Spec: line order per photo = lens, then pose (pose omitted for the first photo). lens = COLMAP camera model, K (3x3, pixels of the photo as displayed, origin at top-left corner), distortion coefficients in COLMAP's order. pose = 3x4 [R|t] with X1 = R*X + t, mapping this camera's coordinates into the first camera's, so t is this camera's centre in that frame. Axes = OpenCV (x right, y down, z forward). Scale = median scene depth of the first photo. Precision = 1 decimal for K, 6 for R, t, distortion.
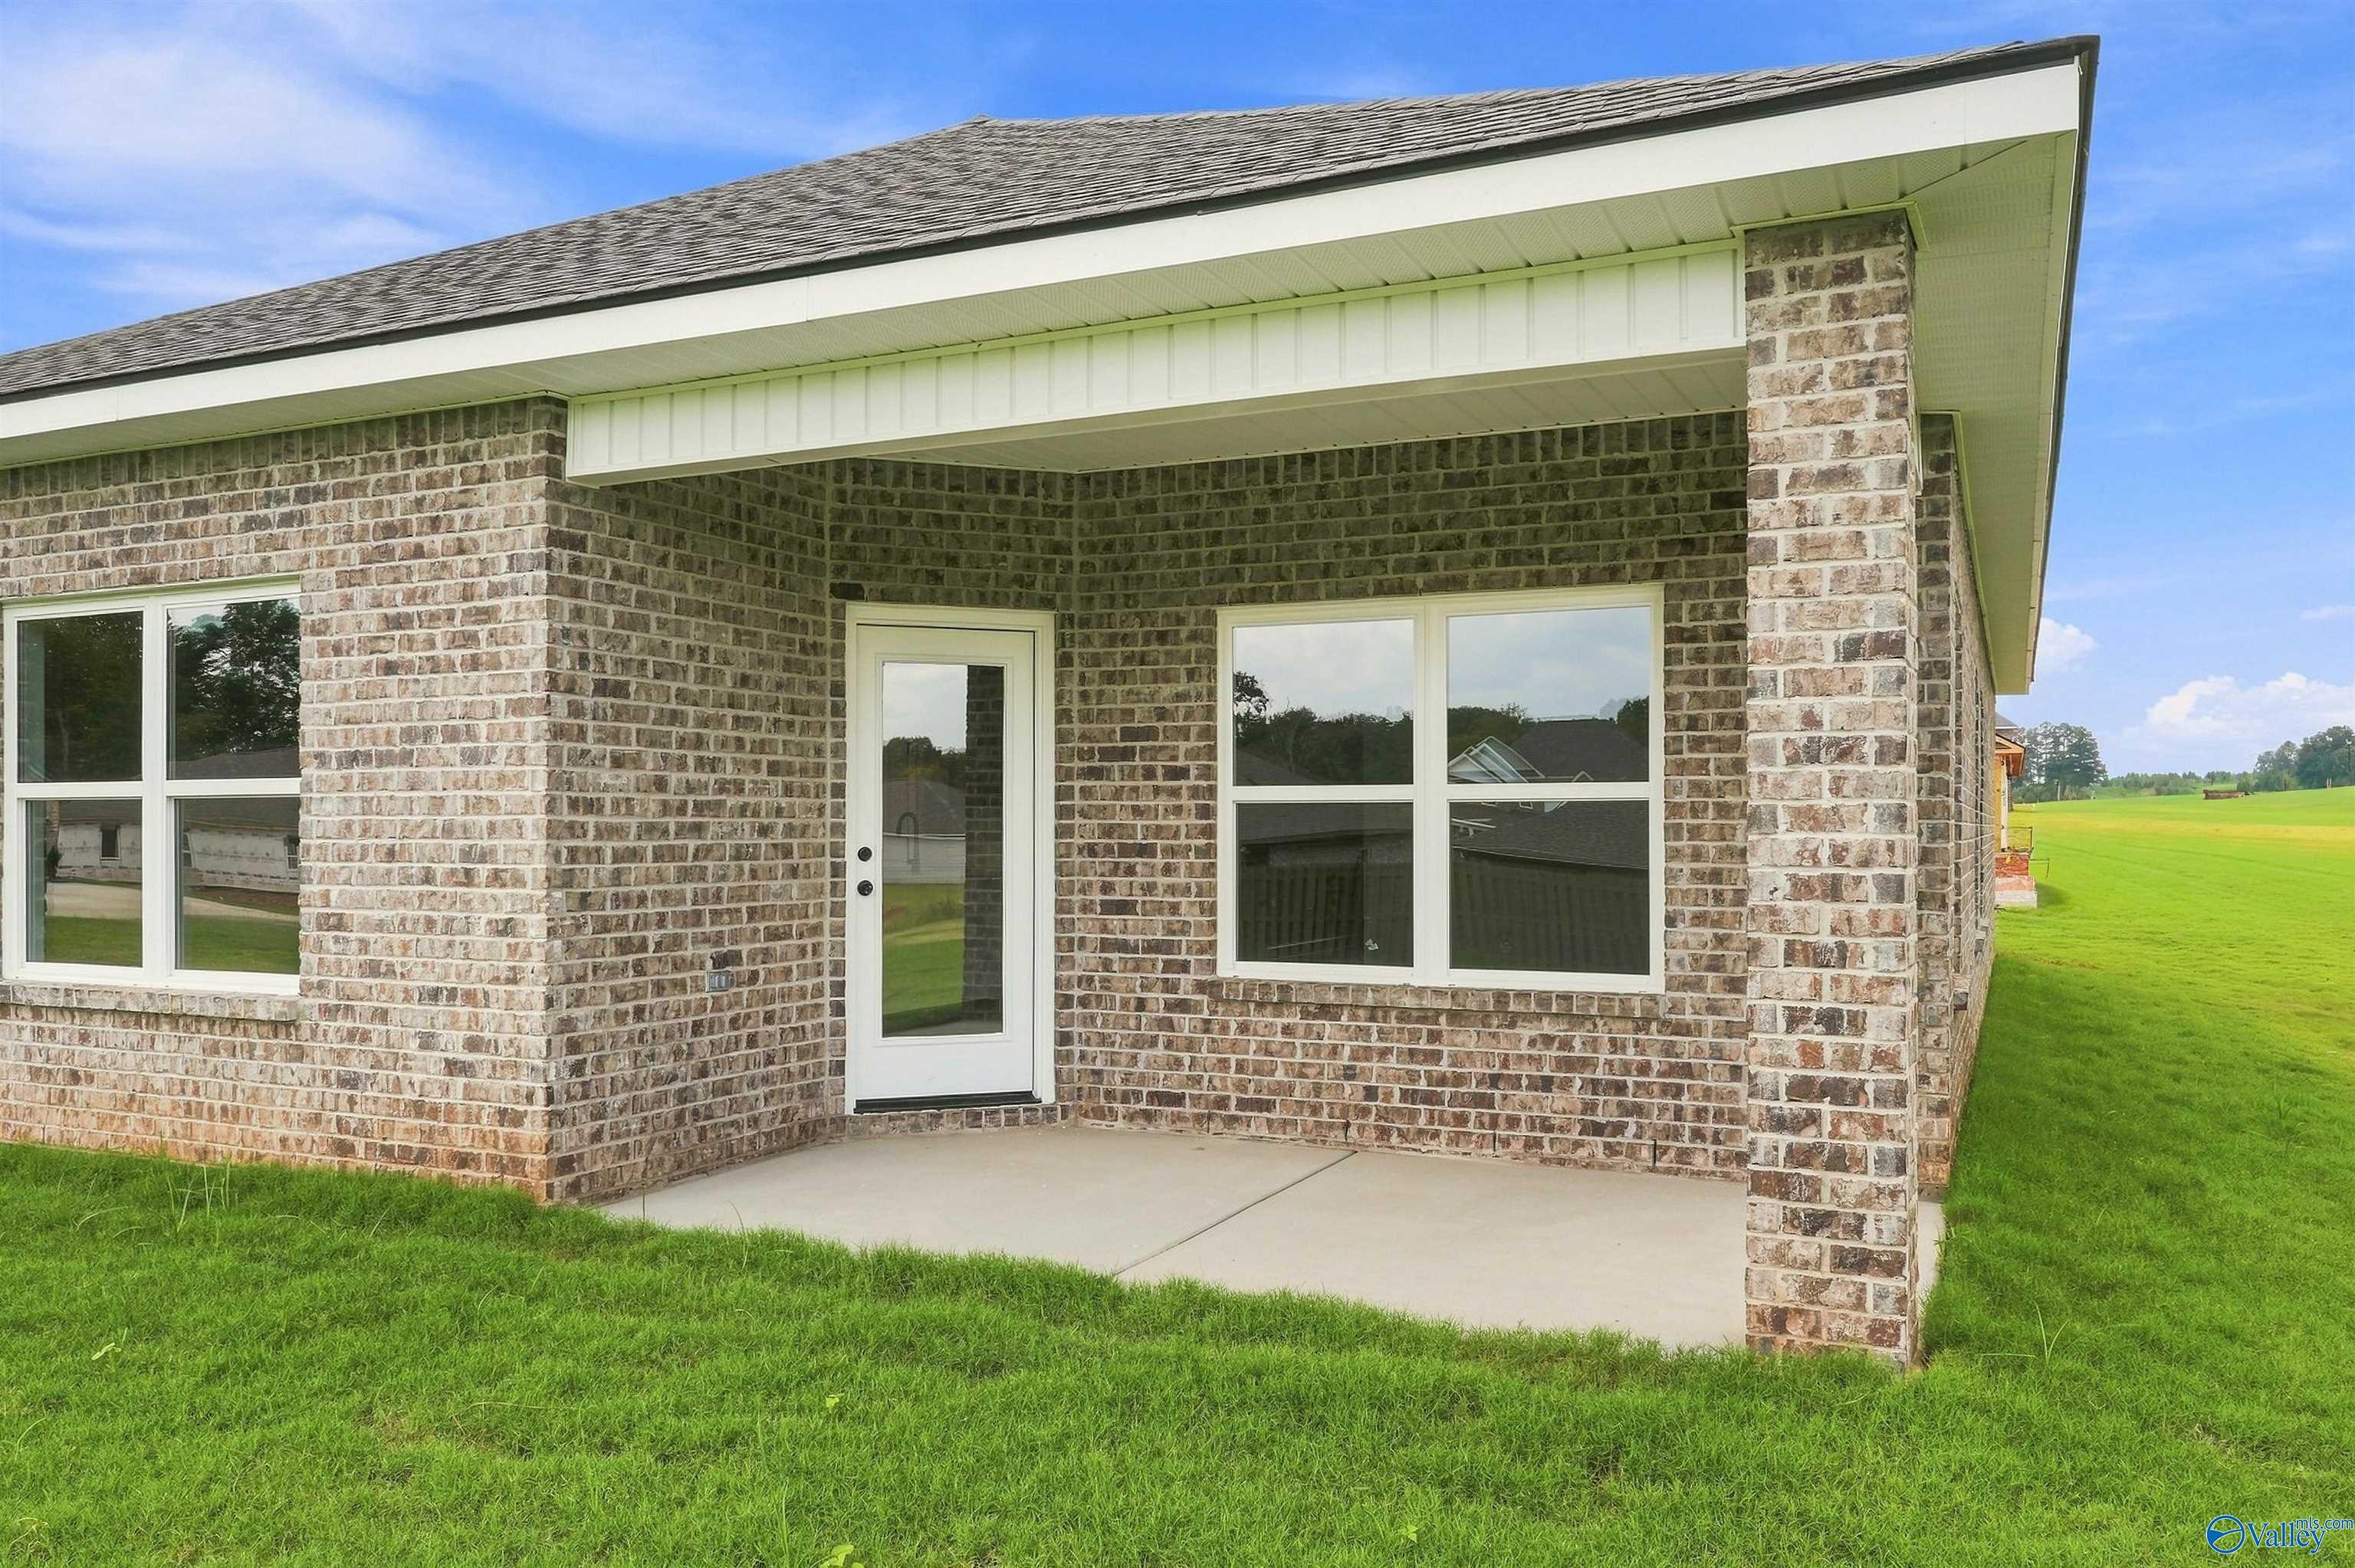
lens RADIAL K [[1808.2, 0, 1177.0], [0, 1808.2, 822.5], [0, 0, 1]] dist [-0.000379, -0.002809]
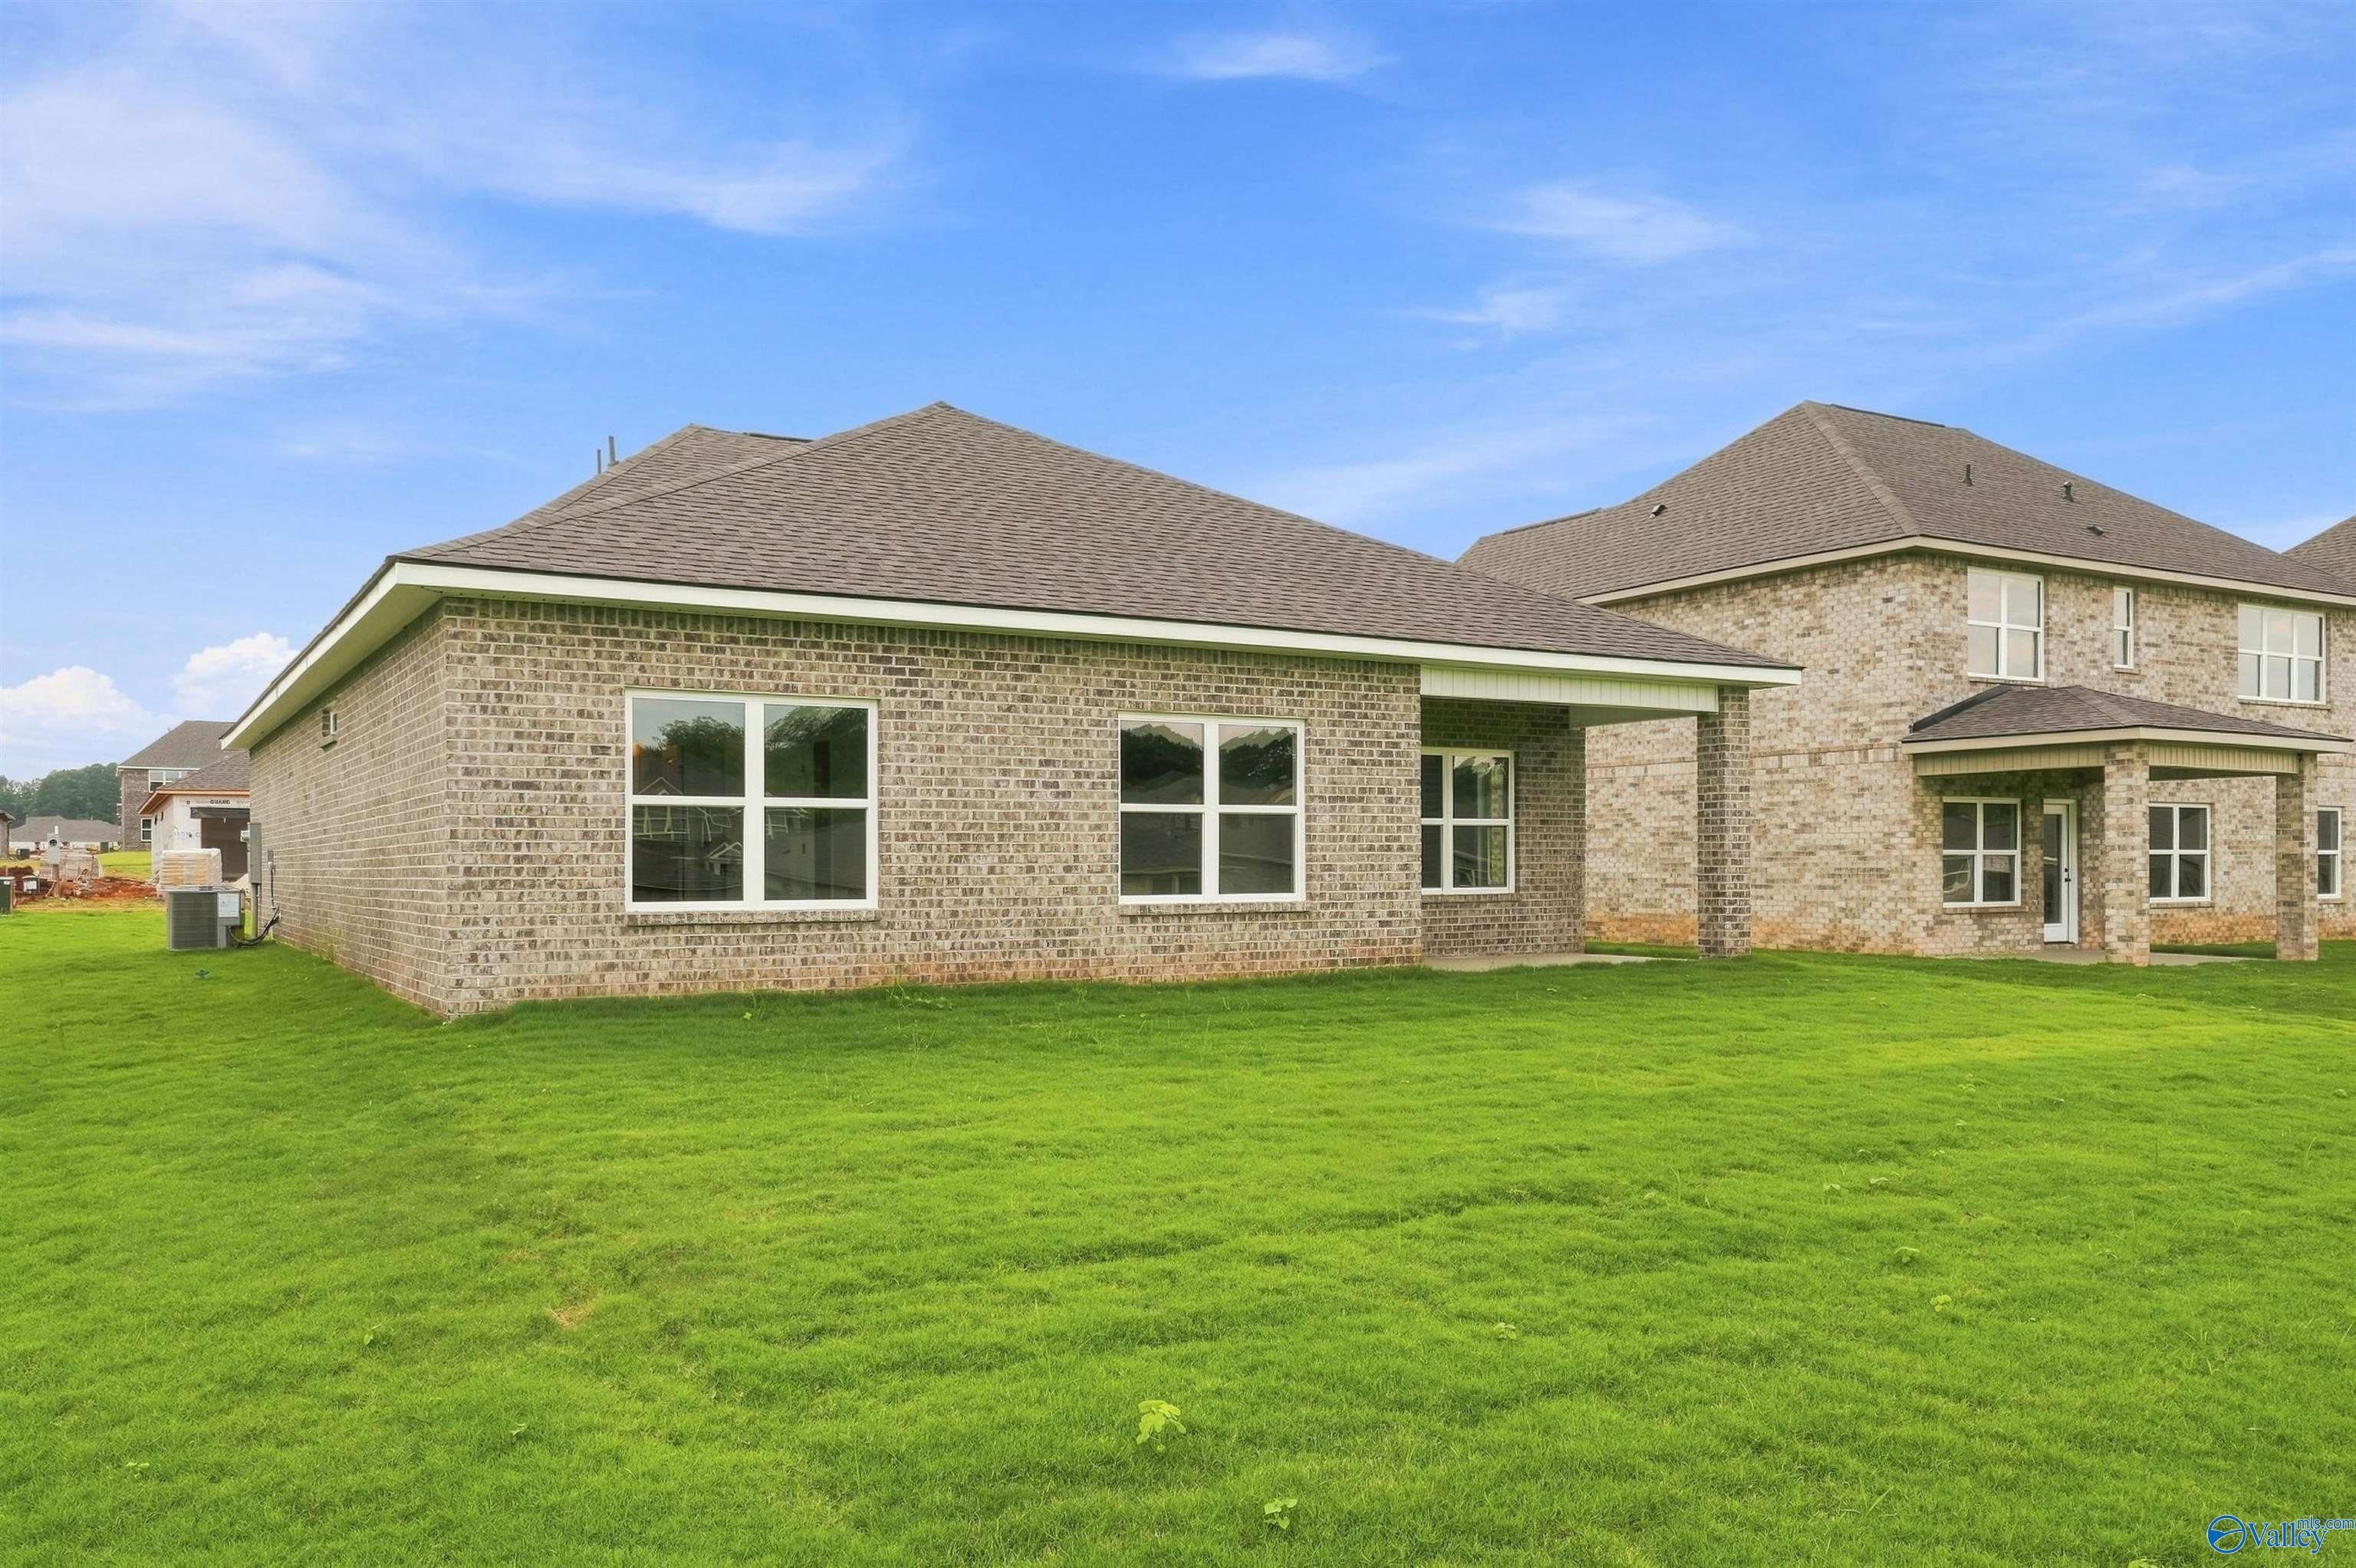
lens RADIAL K [[1747.2, 0, 1176.4], [0, 1747.2, 857.5], [0, 0, 1]] dist [0.002070, -0.000007]
pose [[0.550645, 0.002190, 0.834737, -2.313403], [0.003135, 0.999984, -0.004692, 0.048407], [-0.834734, 0.005201, 0.550629, -0.086635]]
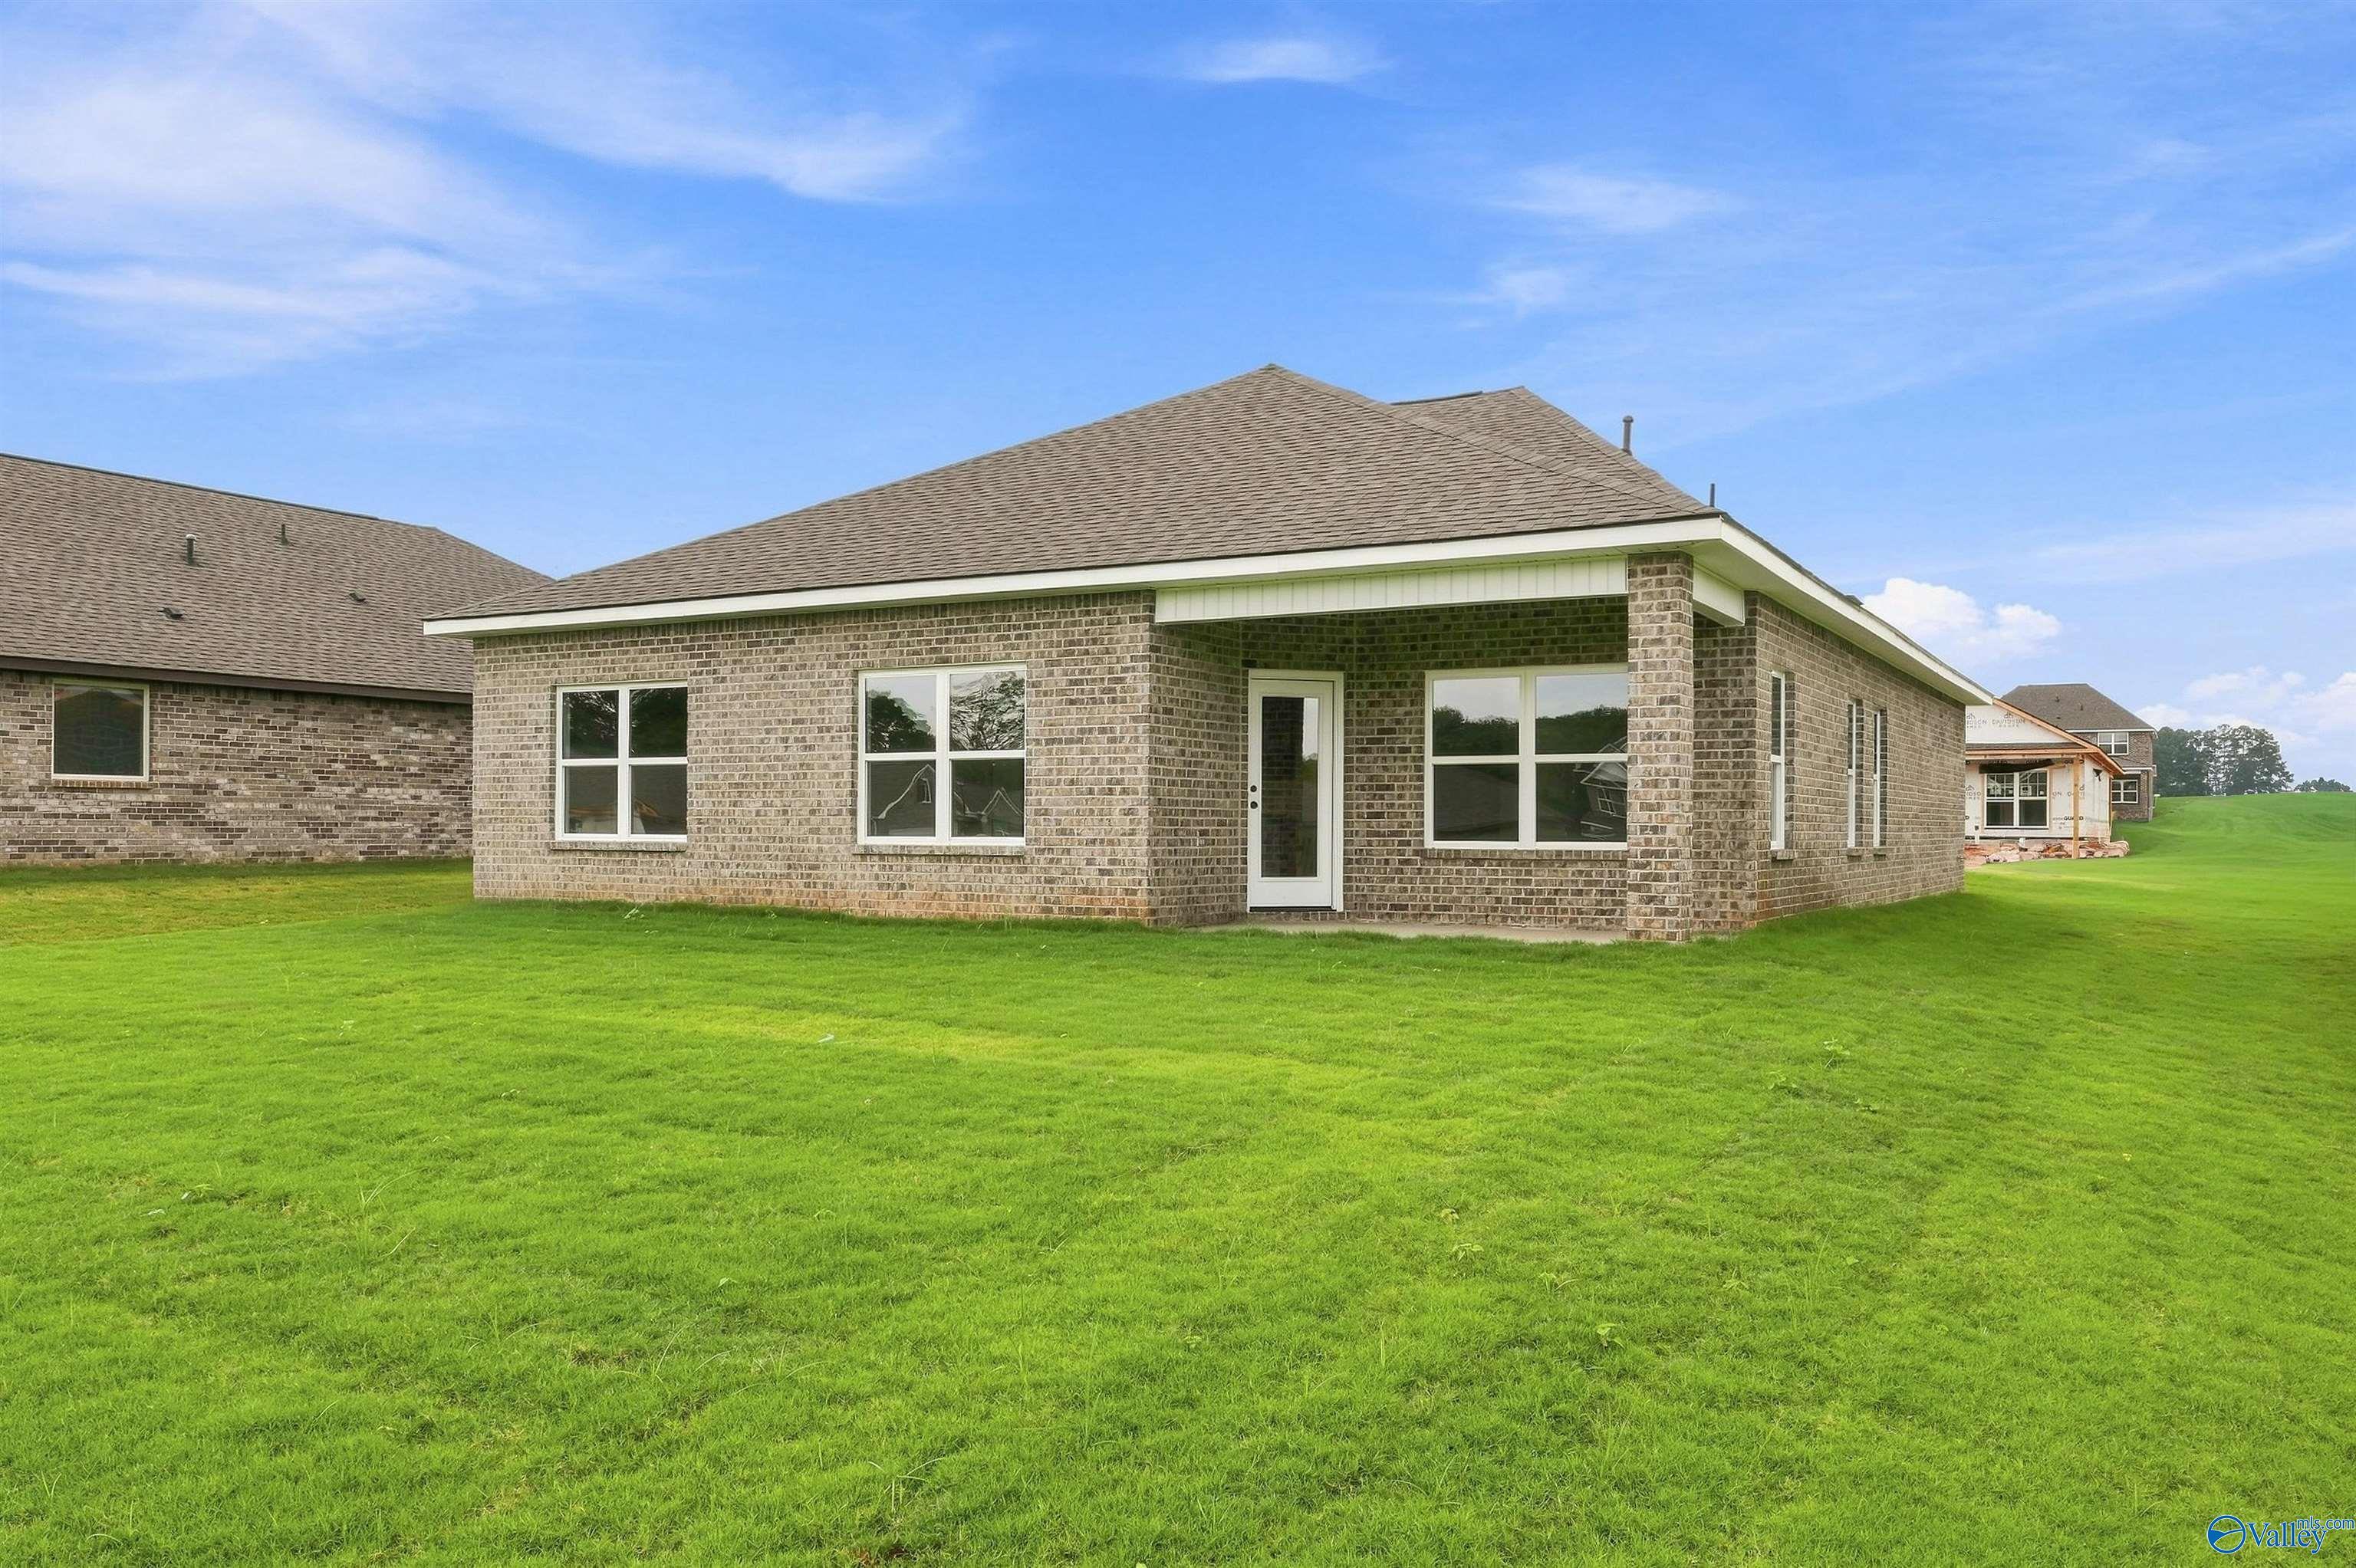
lens RADIAL K [[1842.2, 0, 1174.7], [0, 1842.2, 816.1], [0, 0, 1]] dist [0.004599, -0.000928]
pose [[0.996957, 0.004752, -0.077811, -0.108239], [-0.005159, 0.999974, -0.005031, 0.066334], [0.077786, 0.005417, 0.996955, -1.238766]]
